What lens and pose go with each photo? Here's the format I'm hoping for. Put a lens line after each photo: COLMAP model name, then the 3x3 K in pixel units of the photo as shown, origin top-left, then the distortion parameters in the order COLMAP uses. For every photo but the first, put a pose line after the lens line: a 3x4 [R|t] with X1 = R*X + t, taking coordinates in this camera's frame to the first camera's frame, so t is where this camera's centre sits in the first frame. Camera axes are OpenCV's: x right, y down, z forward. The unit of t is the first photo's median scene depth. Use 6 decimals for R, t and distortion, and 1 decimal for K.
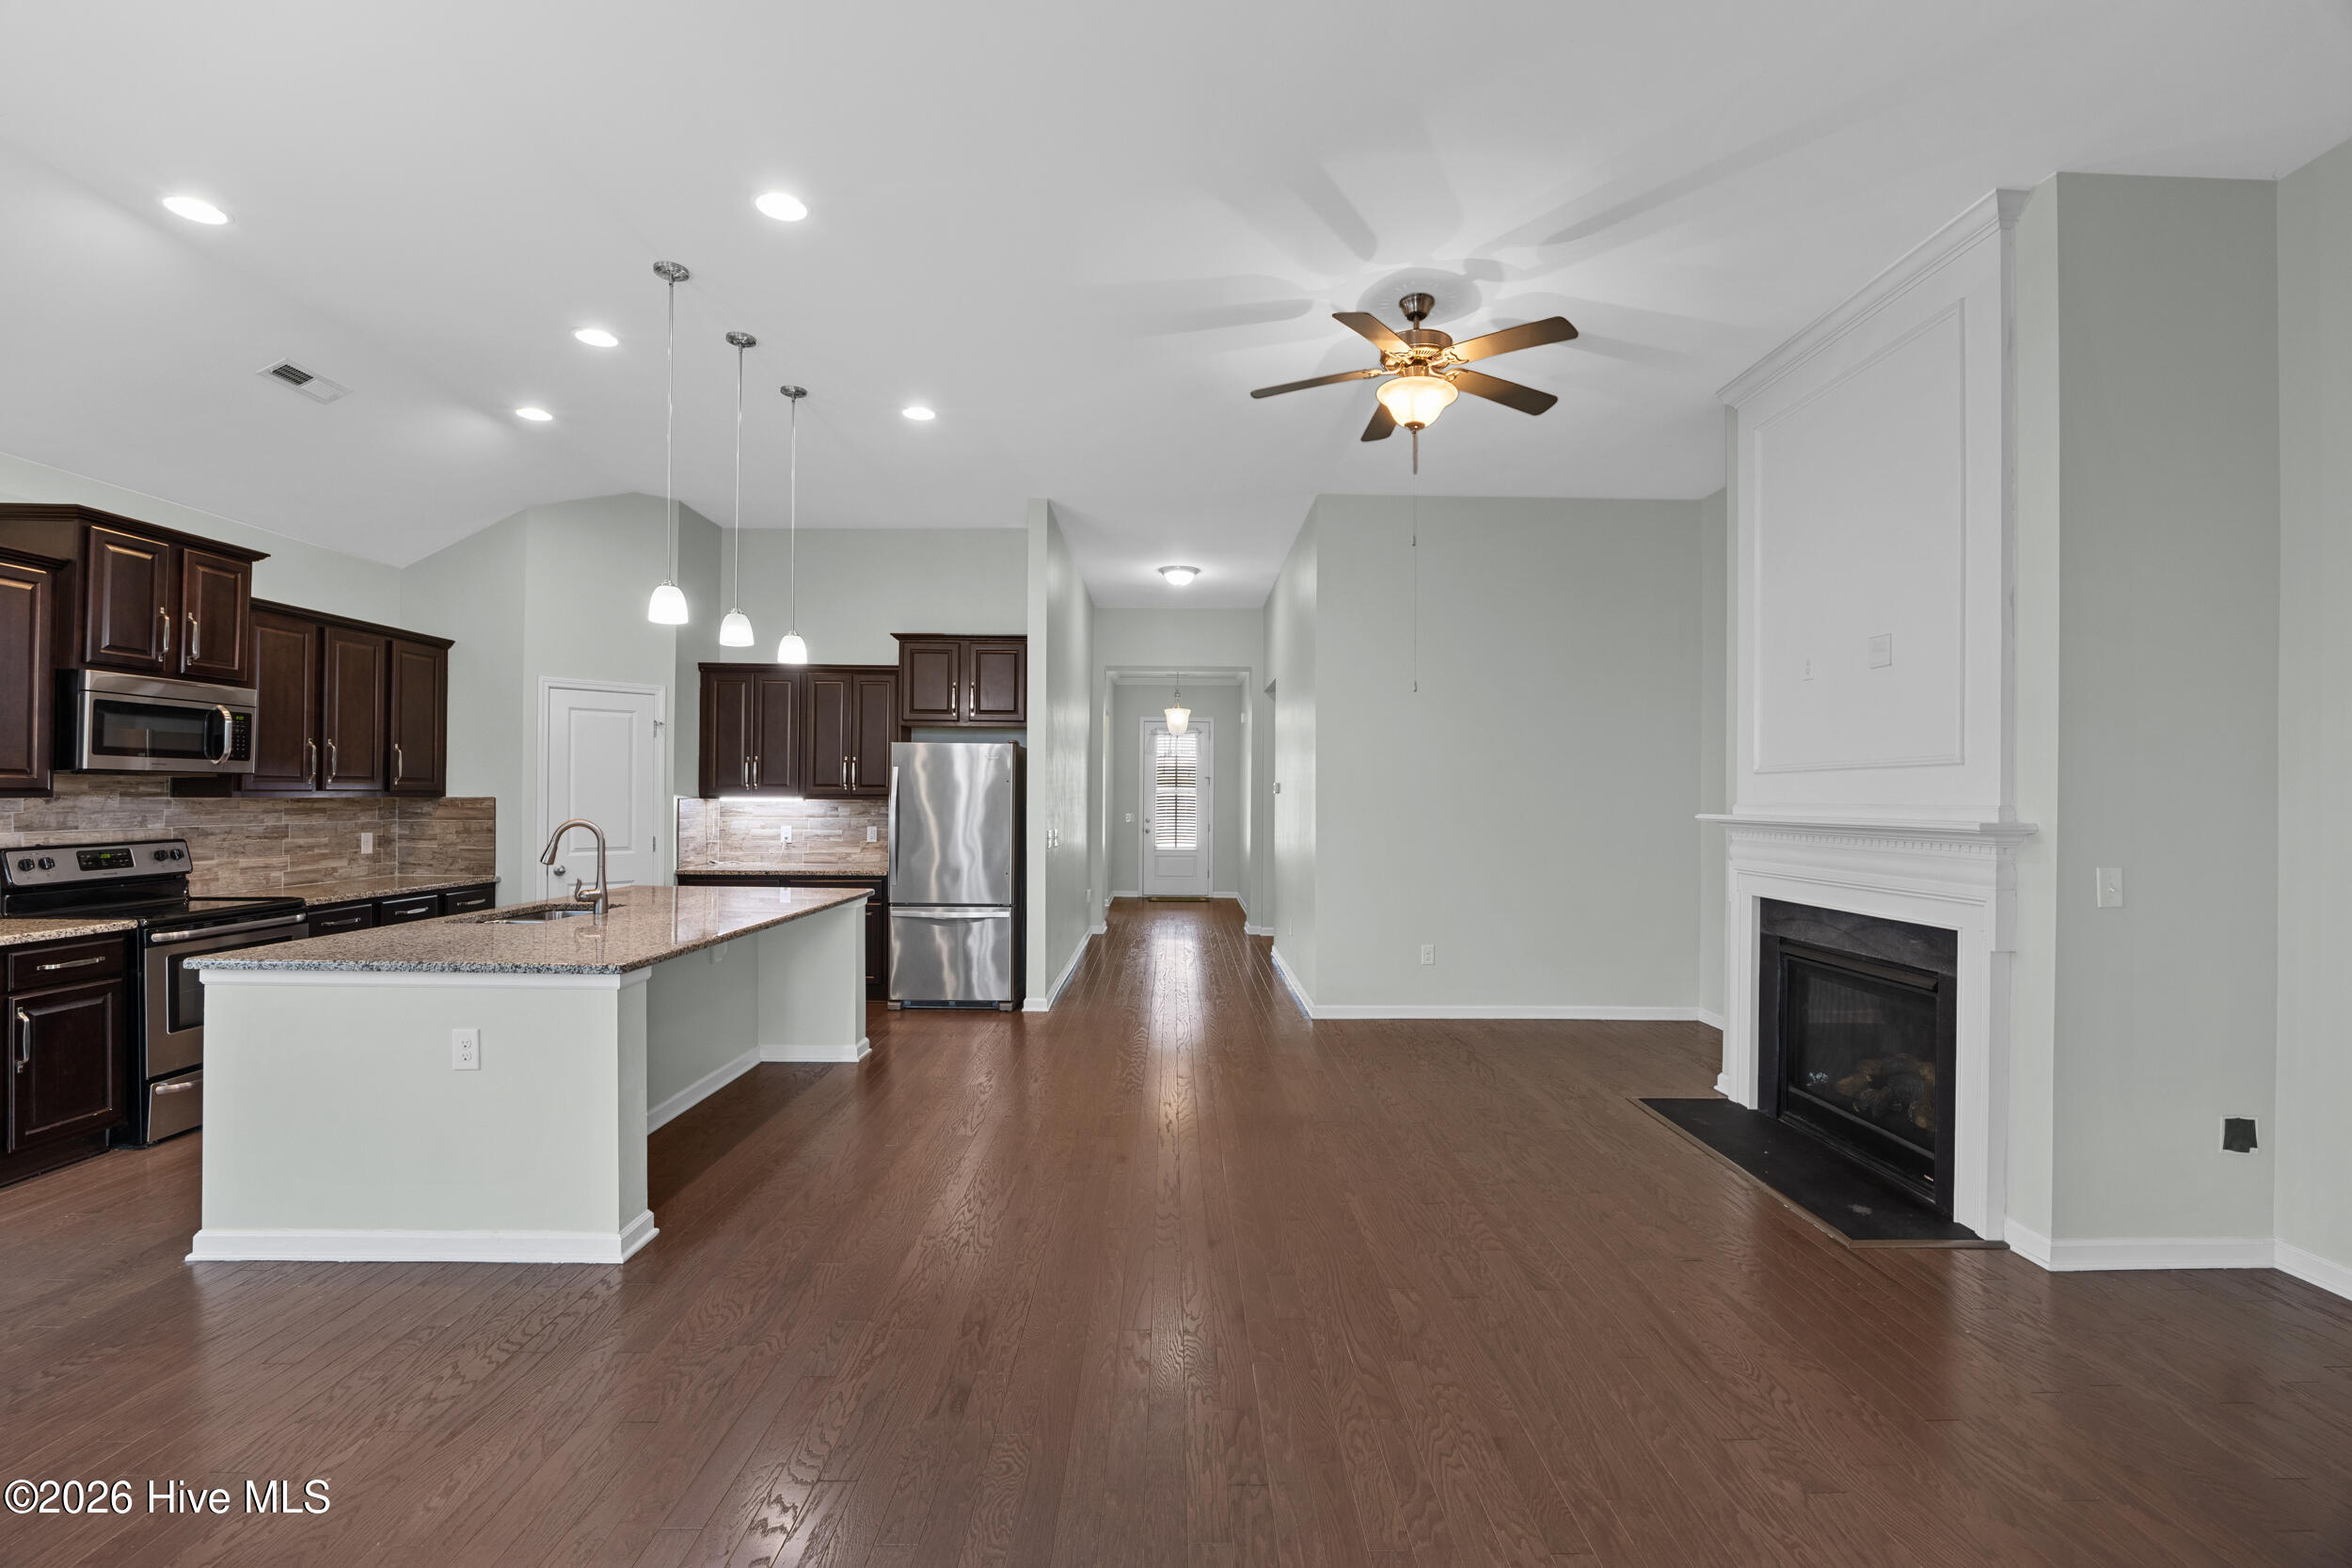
lens RADIAL K [[1013.7, 0, 1176.0], [0, 1013.7, 784.0], [0, 0, 1]] dist [-0.012337, 0.000186]
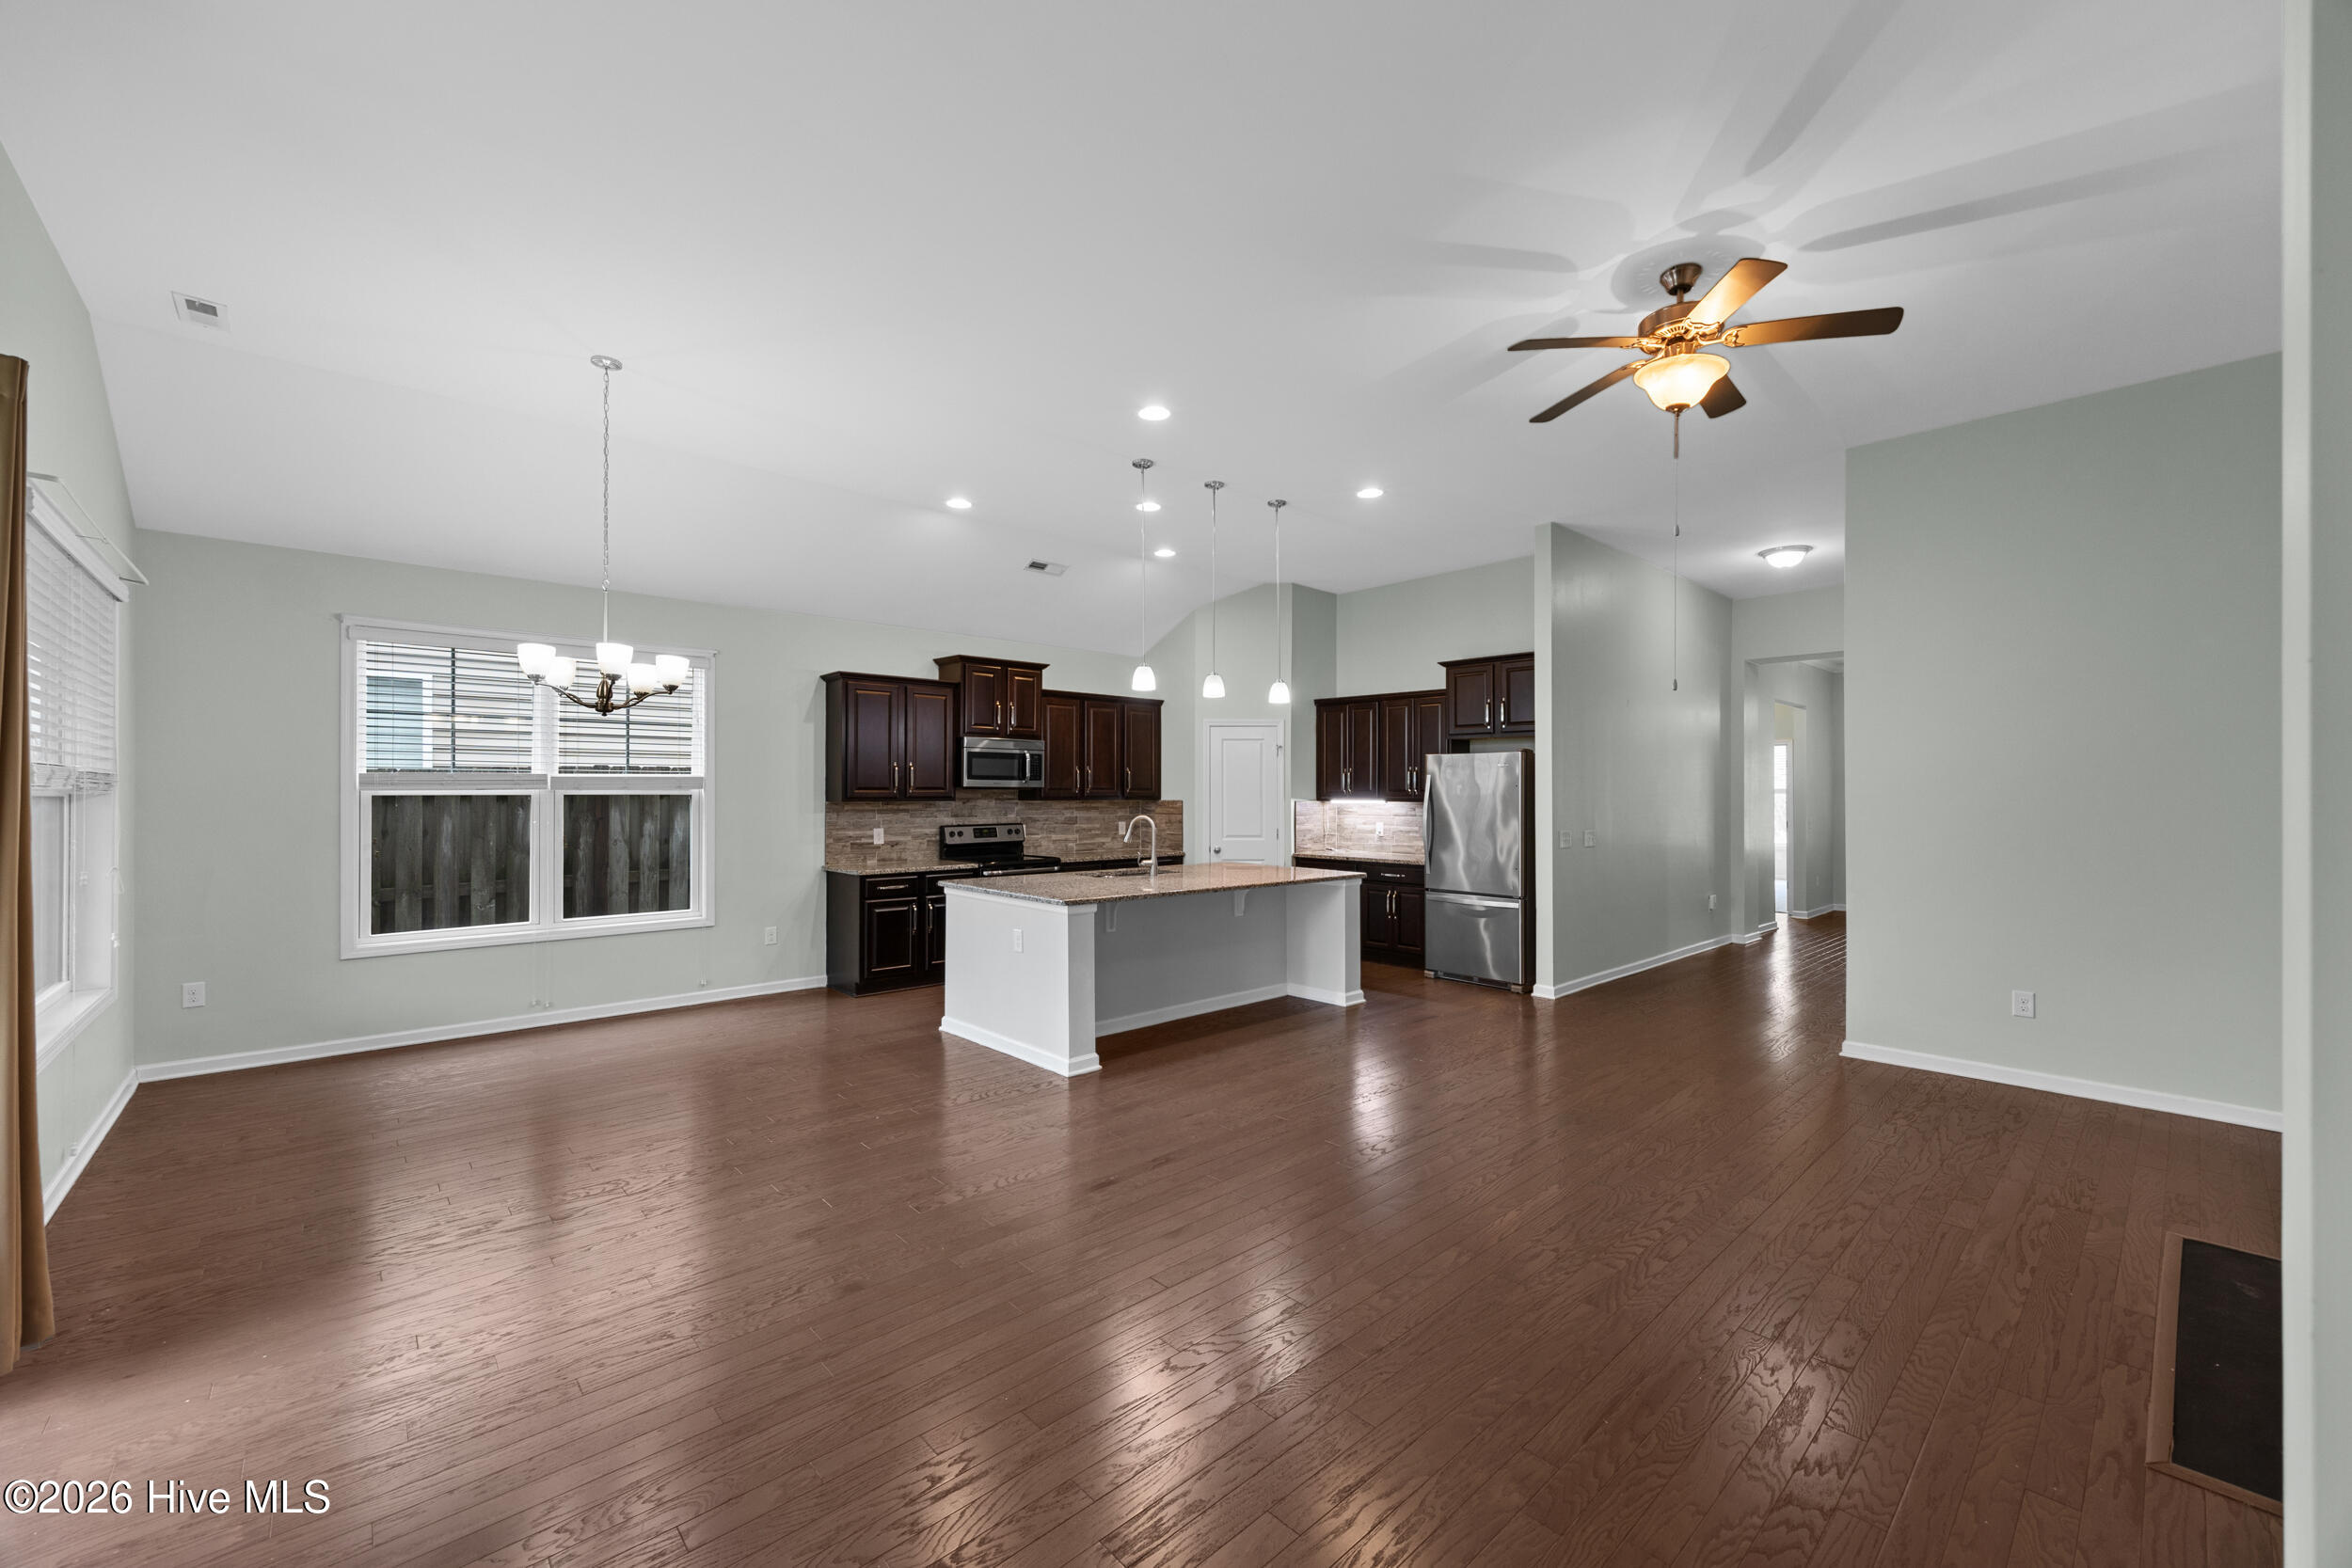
lens RADIAL K [[928.5, 0, 1179.5], [0, 928.5, 786.6], [0, 0, 1]] dist [0.011680, 0.000092]
pose [[0.673047, -0.010555, -0.739524, 0.452666], [0.010890, 0.999931, -0.004361, -0.001718], [0.739519, -0.005118, 0.673116, 0.055676]]
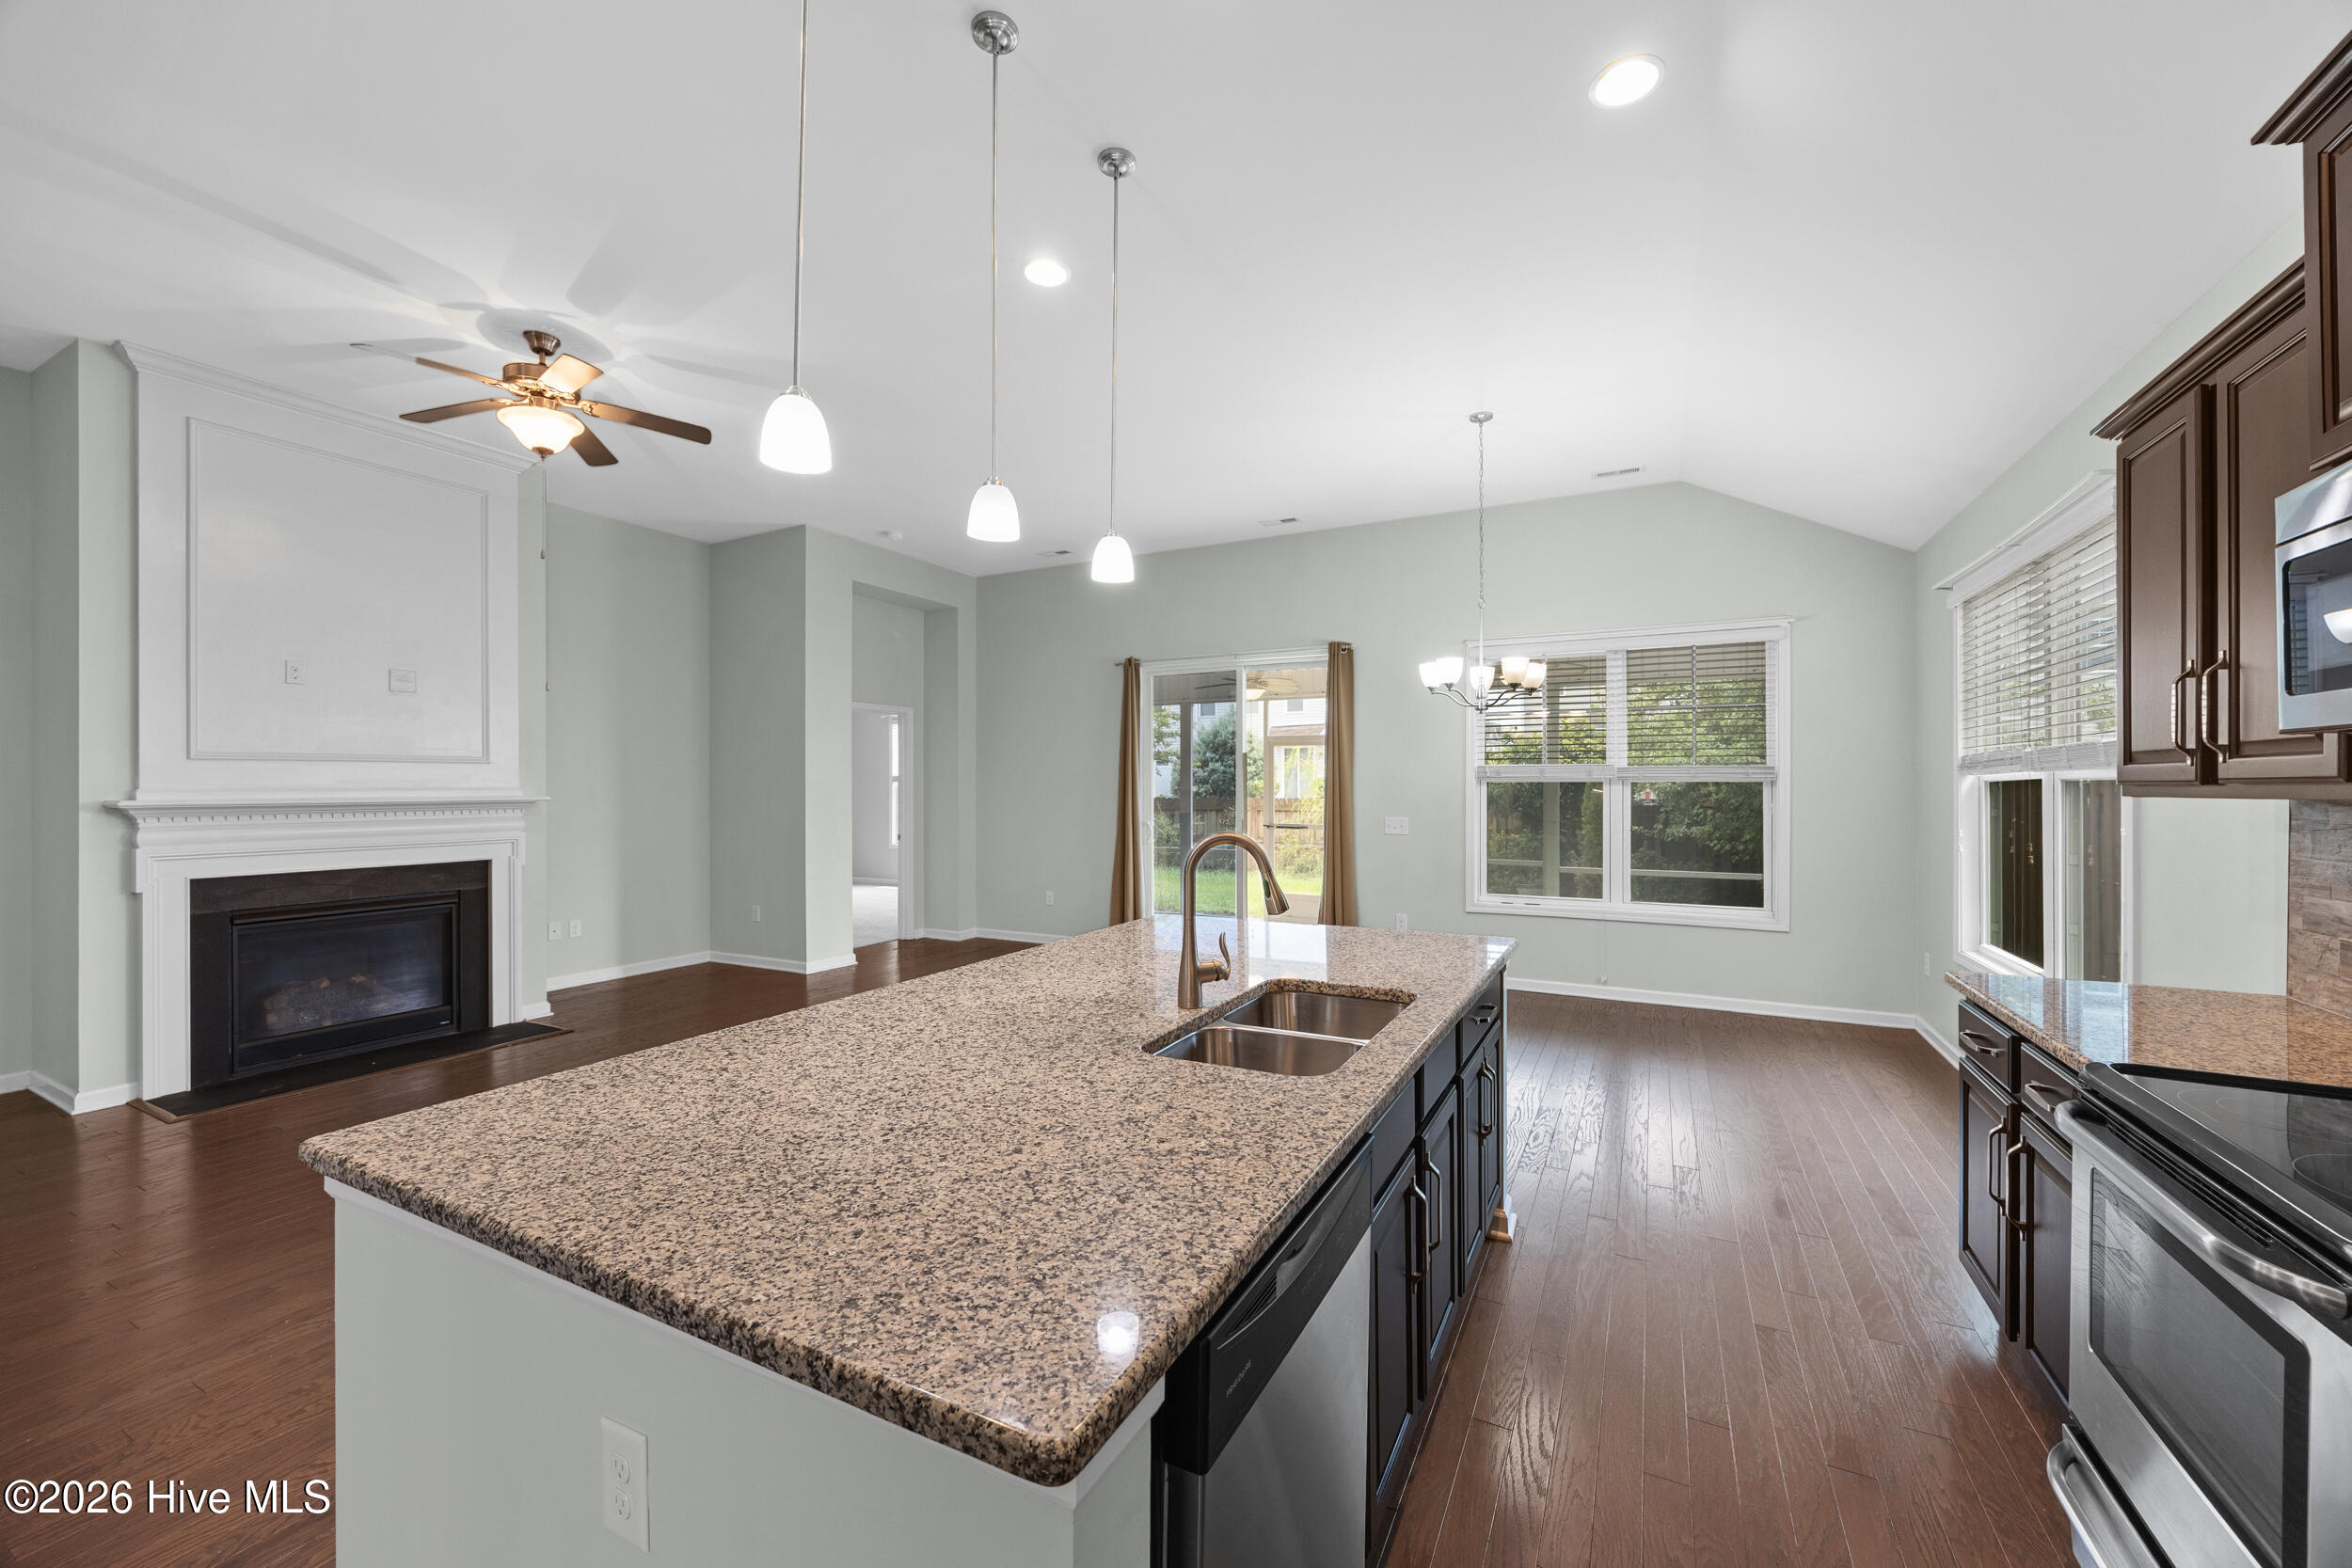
lens RADIAL K [[896.6, 0, 1184.6], [0, 896.6, 785.8], [0, 0, 1]] dist [0.003921, 0.000269]
pose [[-0.885310, -0.005850, 0.464965, -0.683469], [-0.009813, 0.999933, -0.006104, 0.011306], [-0.464899, -0.009966, -0.885308, 1.241409]]
